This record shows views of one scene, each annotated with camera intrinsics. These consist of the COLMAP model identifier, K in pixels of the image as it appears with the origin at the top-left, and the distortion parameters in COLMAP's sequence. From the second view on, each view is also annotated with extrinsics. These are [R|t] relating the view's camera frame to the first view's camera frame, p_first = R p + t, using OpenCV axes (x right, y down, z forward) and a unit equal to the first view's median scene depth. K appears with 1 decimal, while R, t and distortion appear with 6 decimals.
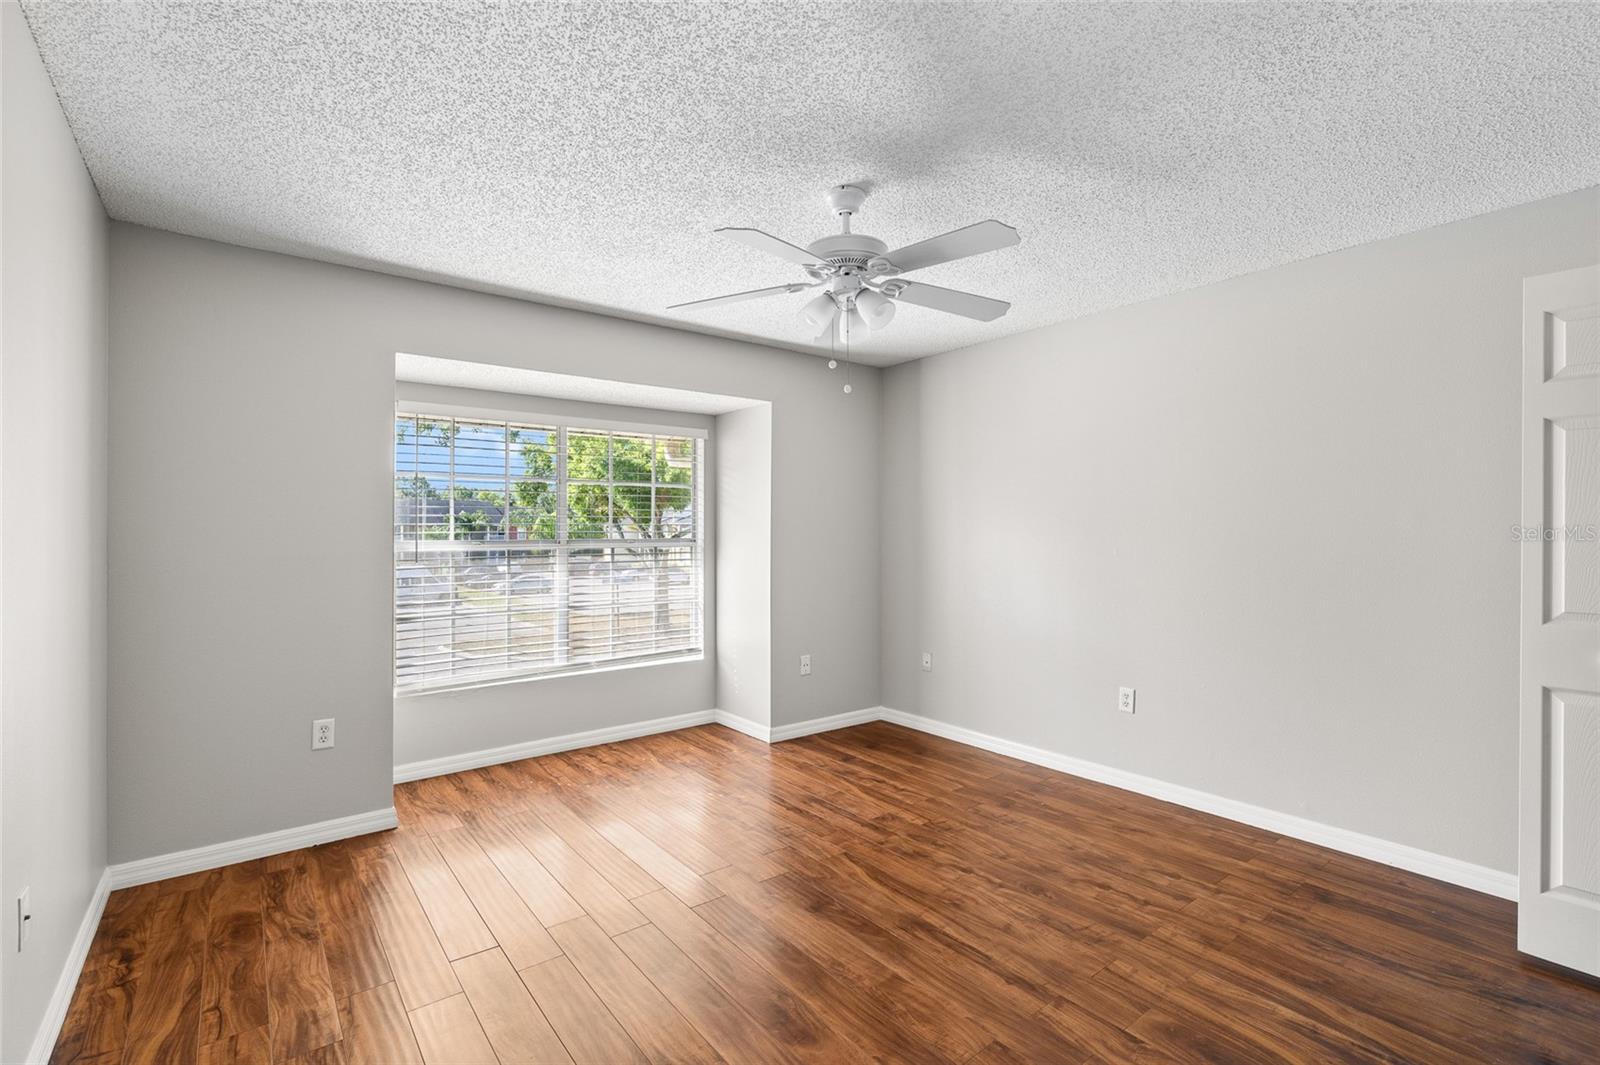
lens RADIAL K [[718.8, 0, 804.3], [0, 718.8, 537.7], [0, 0, 1]] dist [-0.006286, 0.002032]
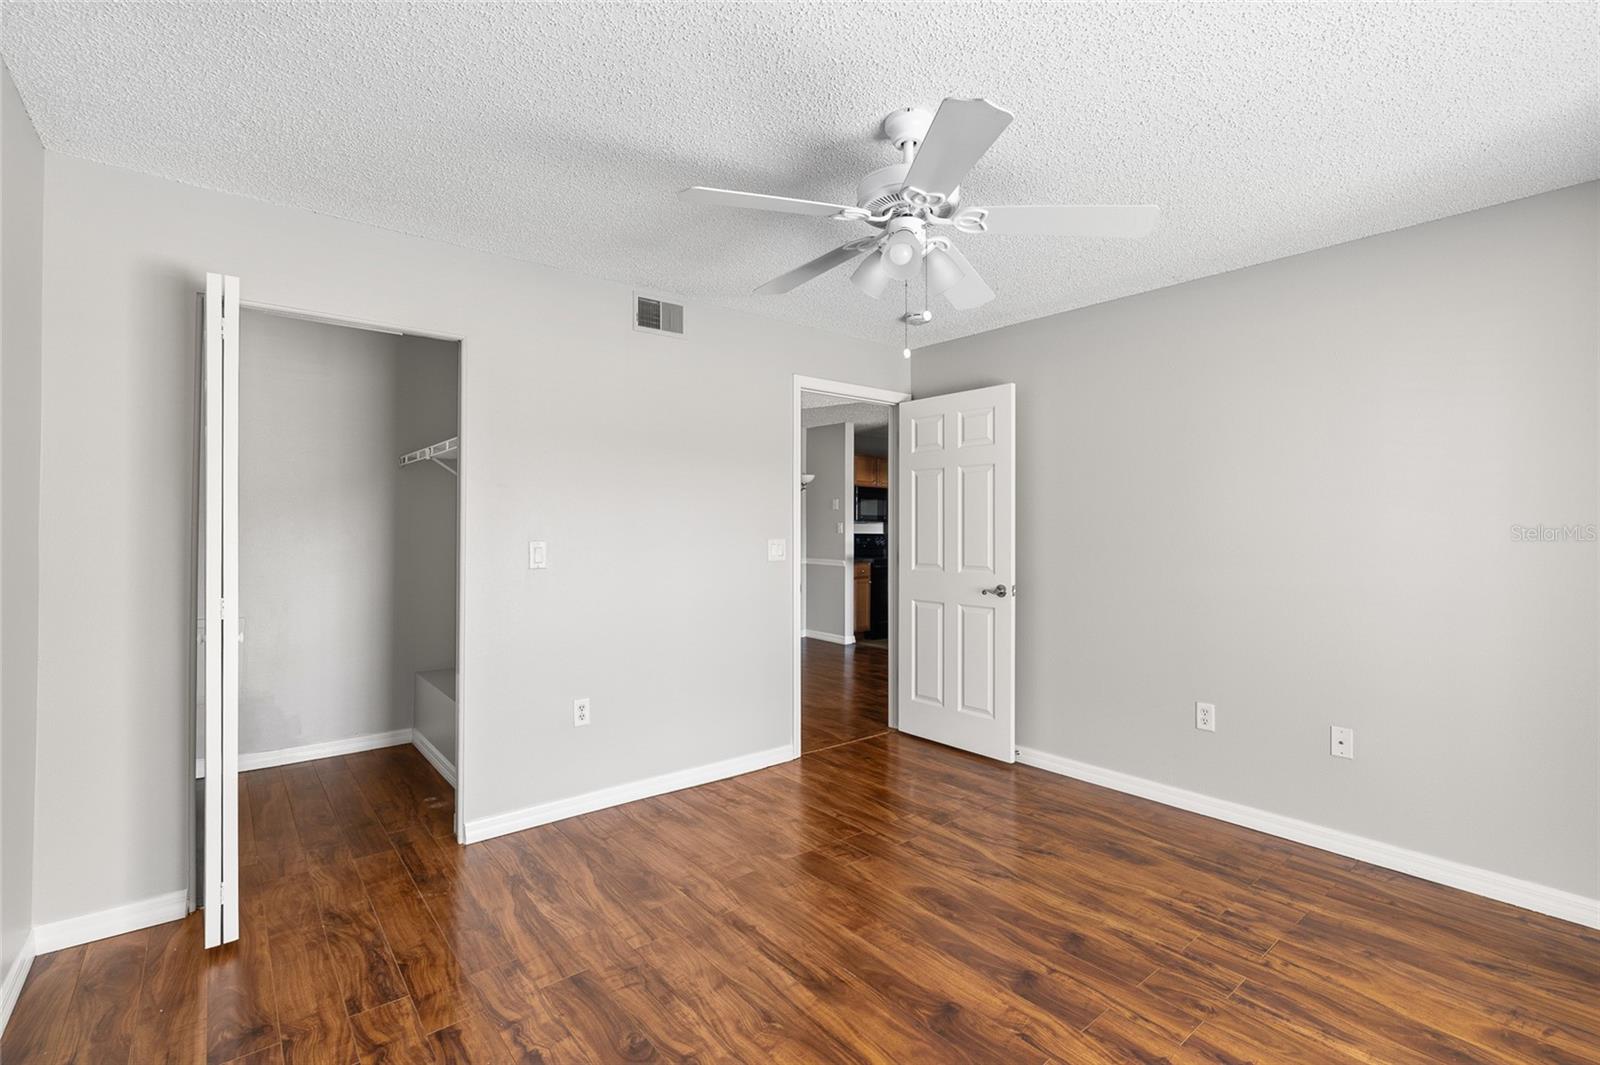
lens RADIAL K [[718.8, 0, 795.6], [0, 718.8, 528.3], [0, 0, 1]] dist [-0.006286, 0.002032]
pose [[-0.999977, -0.001009, -0.006750, 0.182962], [-0.001011, 0.999999, 0.000349, -0.006123], [0.006750, 0.000356, -0.999977, 1.717896]]
